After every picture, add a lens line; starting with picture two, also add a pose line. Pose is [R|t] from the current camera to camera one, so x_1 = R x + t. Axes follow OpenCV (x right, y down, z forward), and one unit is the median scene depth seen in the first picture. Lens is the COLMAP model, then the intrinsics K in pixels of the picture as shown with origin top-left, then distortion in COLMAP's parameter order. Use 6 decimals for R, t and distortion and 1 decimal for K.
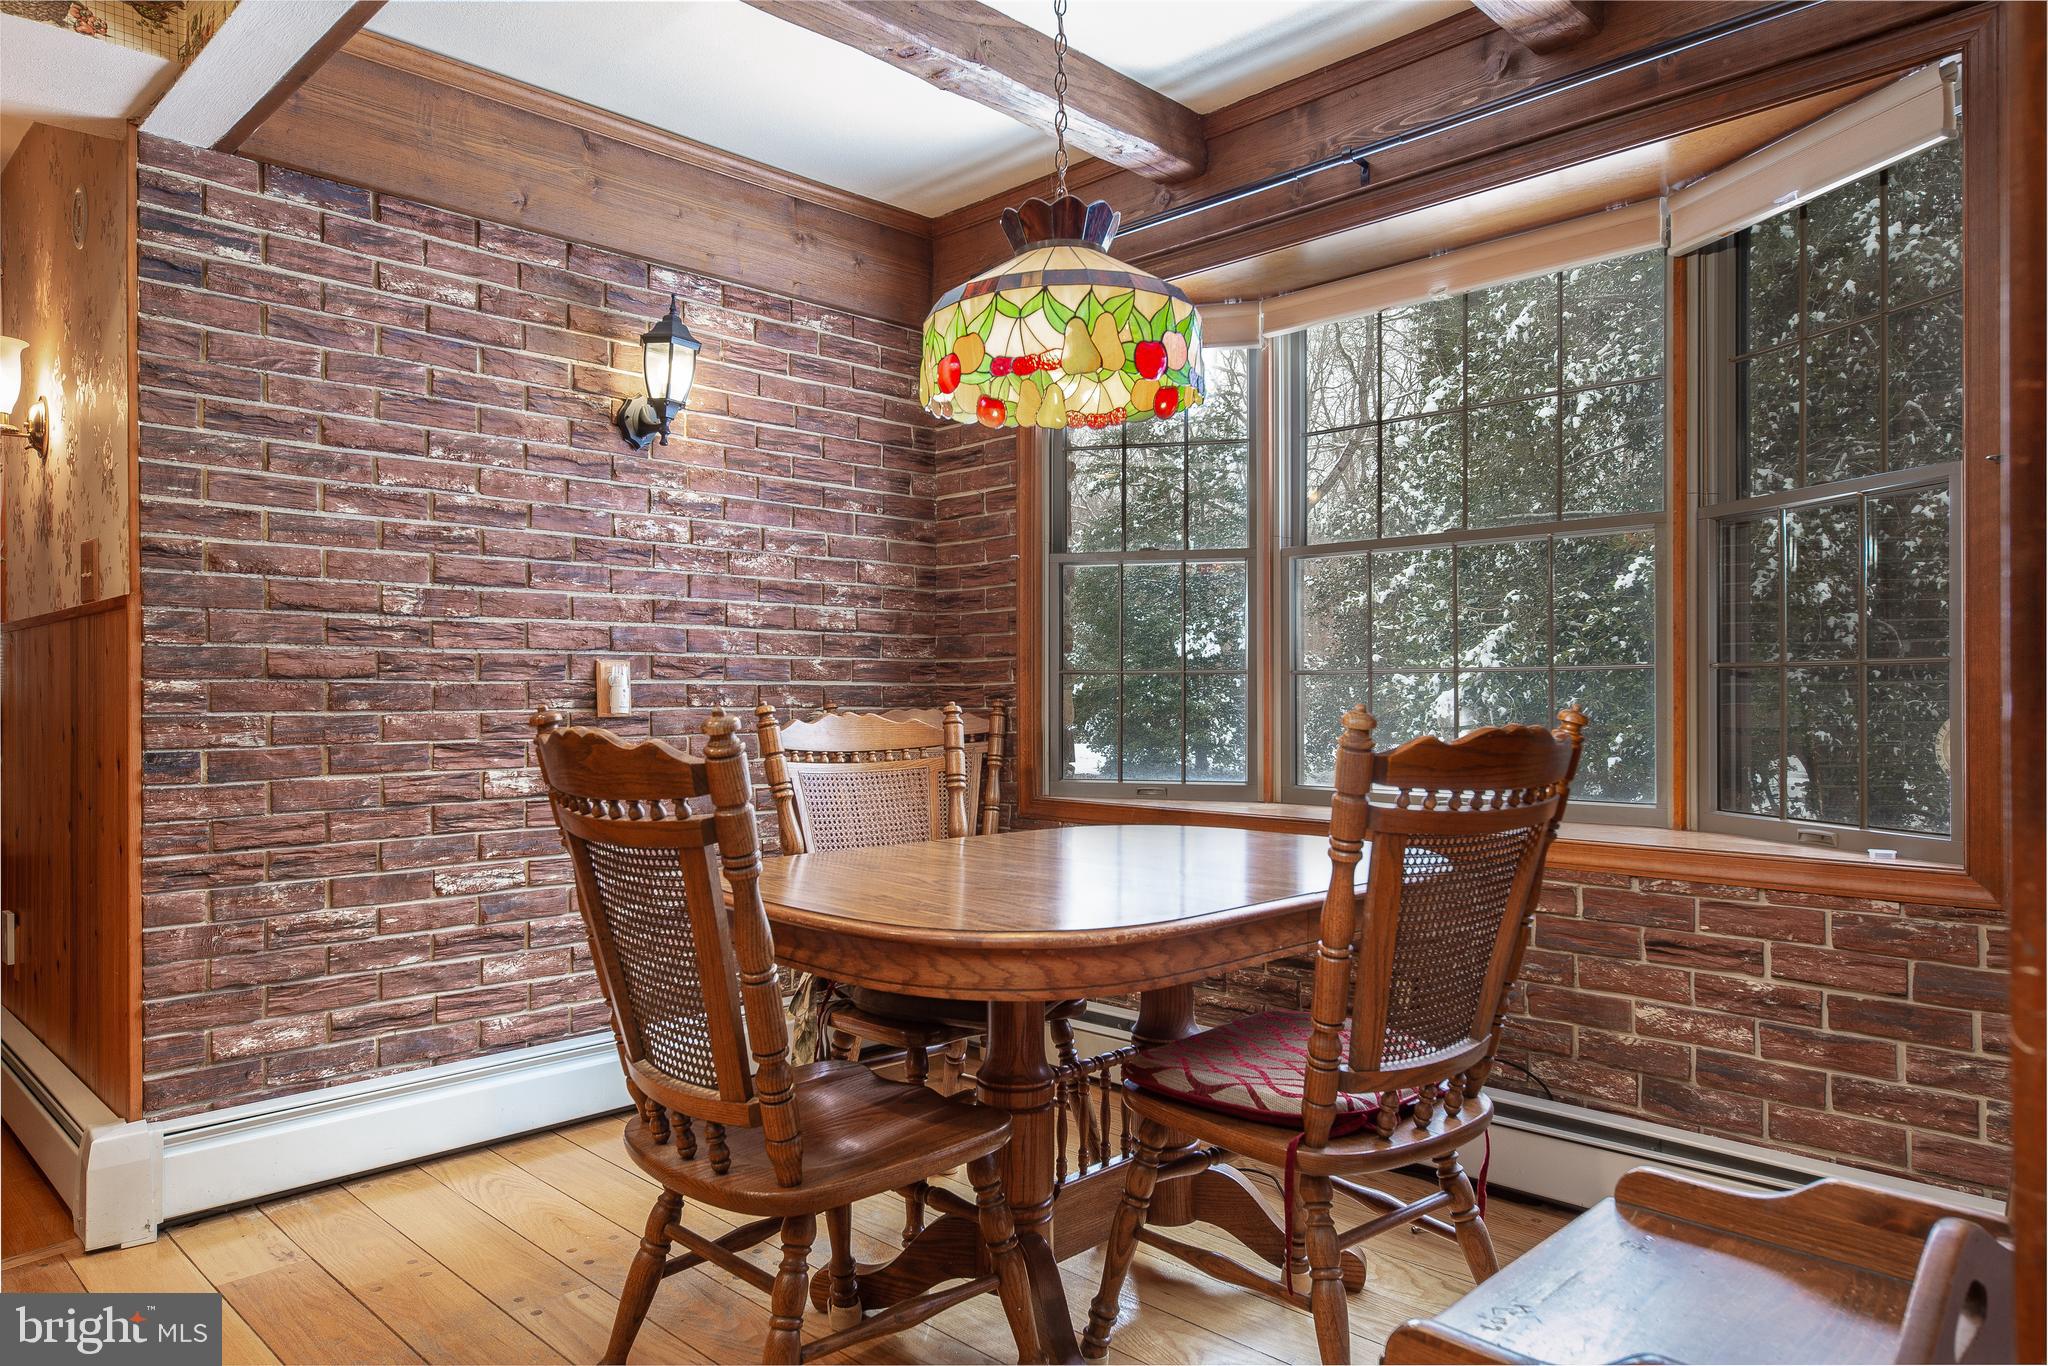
lens RADIAL K [[1314.0, 0, 1037.2], [0, 1314.0, 693.3], [0, 0, 1]] dist [0.002900, 0.017658]
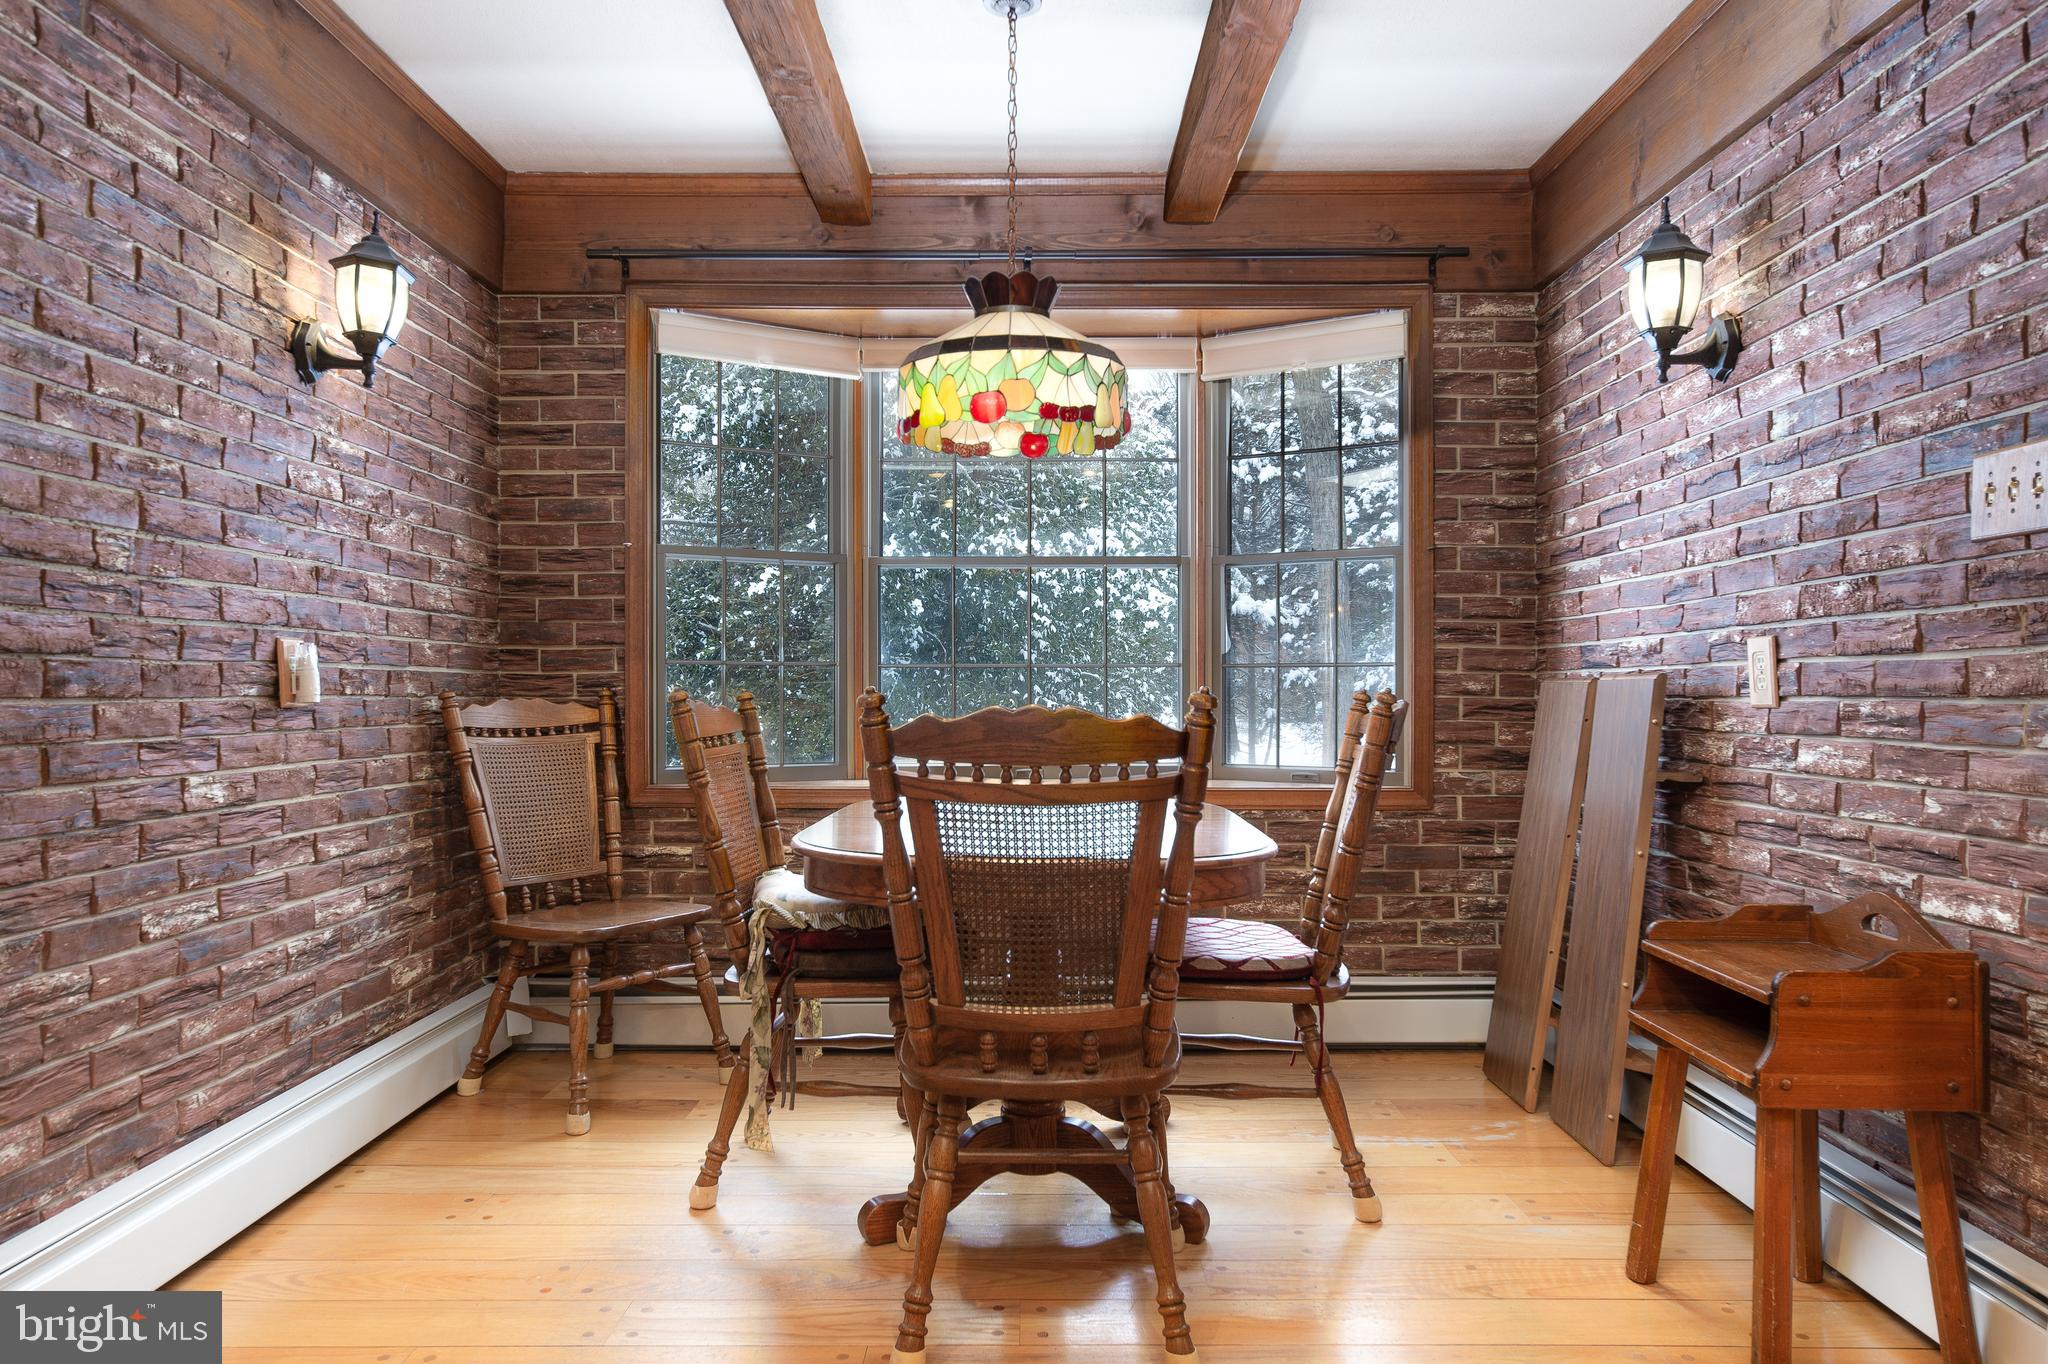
lens RADIAL K [[1314.0, 0, 1024.1], [0, 1314.0, 689.9], [0, 0, 1]] dist [0.002900, 0.017658]
pose [[0.718003, 0.002229, 0.696036, -0.612475], [-0.002435, 0.999997, -0.000691, 0.007169], [-0.696035, -0.001199, 0.718007, 0.097242]]
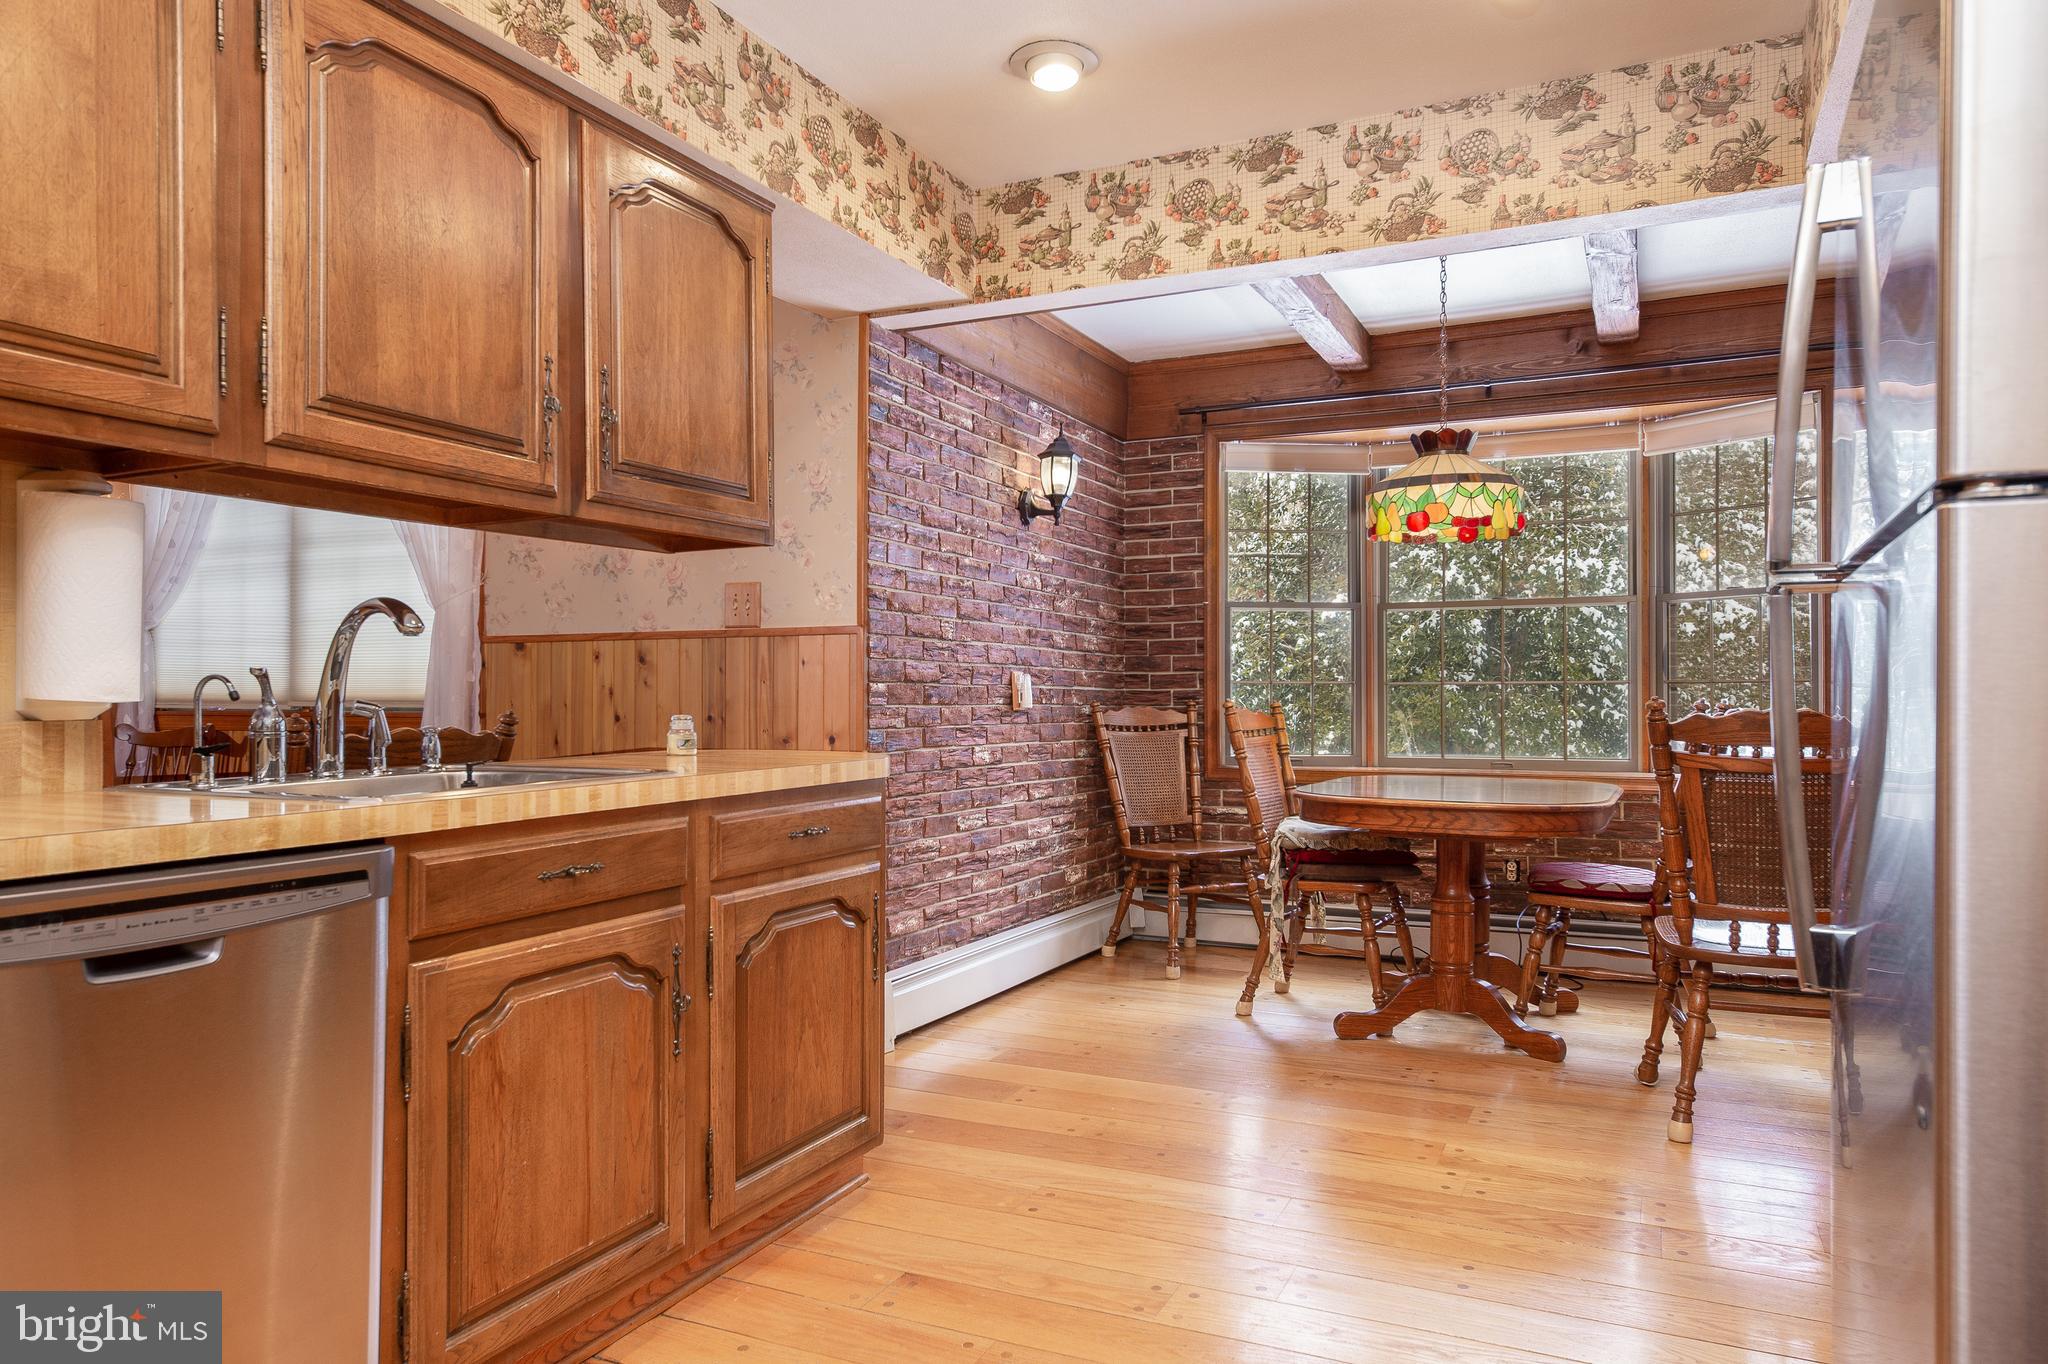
lens RADIAL K [[1314.0, 0, 1038.2], [0, 1314.0, 690.9], [0, 0, 1]] dist [0.002900, 0.017658]
pose [[0.944929, 0.005894, 0.327222, -0.838259], [-0.003272, 0.999958, -0.008563, 0.009429], [-0.327259, 0.007021, 0.944909, -0.407070]]
